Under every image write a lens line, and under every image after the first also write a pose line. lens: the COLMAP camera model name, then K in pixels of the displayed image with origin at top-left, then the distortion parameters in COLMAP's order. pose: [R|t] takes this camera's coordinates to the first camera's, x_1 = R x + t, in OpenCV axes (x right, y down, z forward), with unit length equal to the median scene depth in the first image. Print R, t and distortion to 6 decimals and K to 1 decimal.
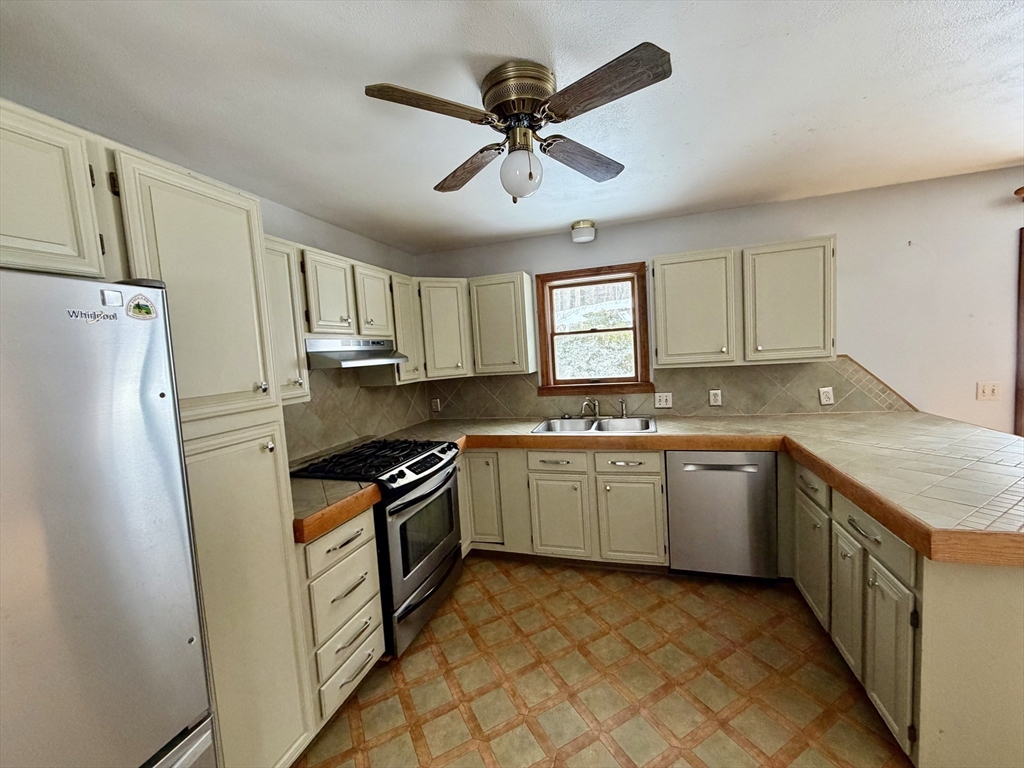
lens RADIAL K [[408.0, 0, 511.1], [0, 408.0, 383.1], [0, 0, 1]] dist [-0.000988, 0.000024]
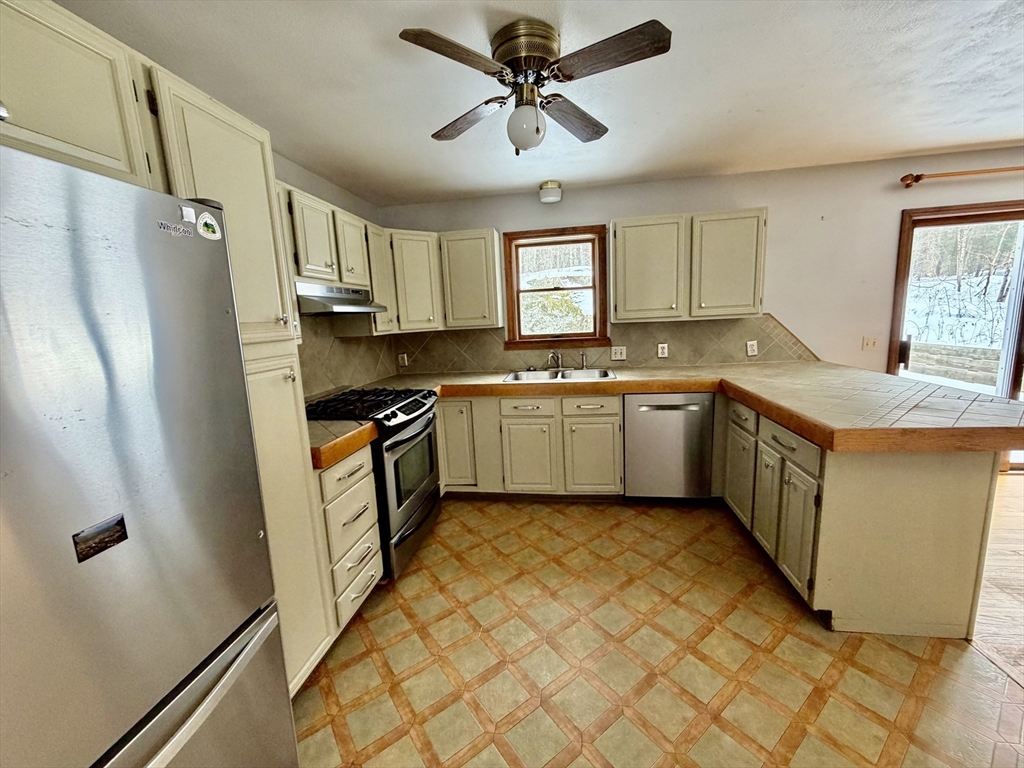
lens RADIAL K [[408.0, 0, 511.1], [0, 408.0, 383.1], [0, 0, 1]] dist [-0.000988, 0.000024]
pose [[0.988607, -0.008608, 0.150274, -0.100676], [-0.002671, 0.997203, 0.074693, 0.049269], [-0.150497, -0.074243, 0.985819, -0.069688]]
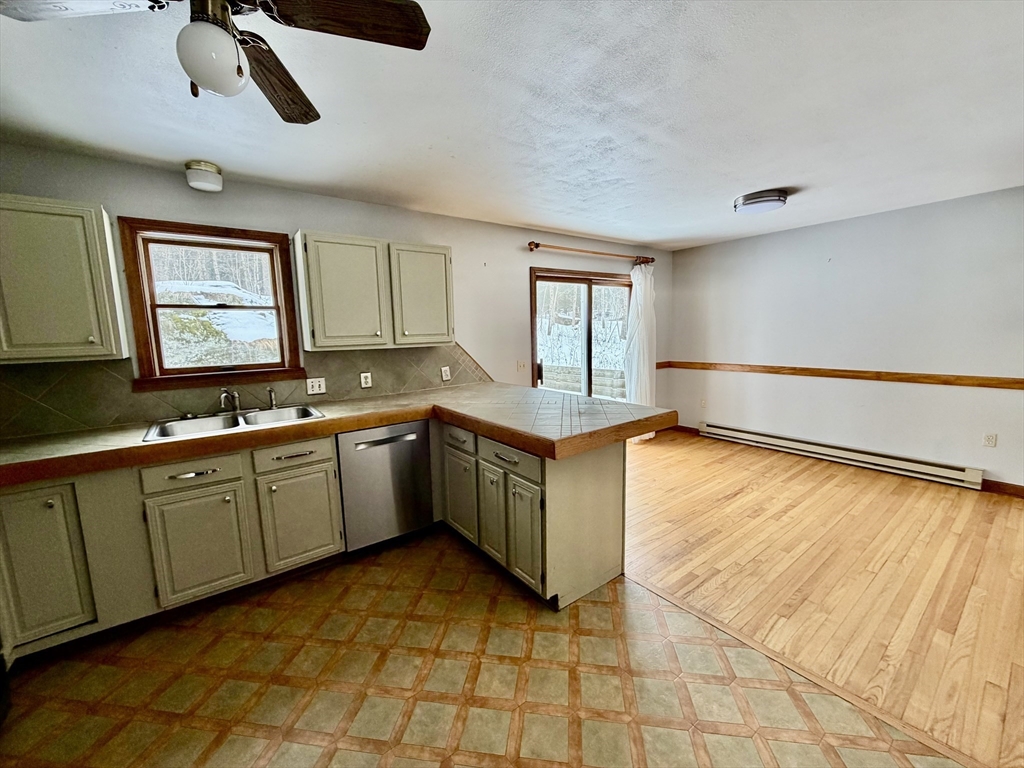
lens RADIAL K [[408.0, 0, 511.1], [0, 408.0, 383.1], [0, 0, 1]] dist [-0.000988, 0.000024]
pose [[0.589051, -0.055126, 0.806213, -0.150318], [0.050506, 0.998231, 0.031353, 0.034167], [-0.806516, 0.022250, 0.590793, 0.086488]]
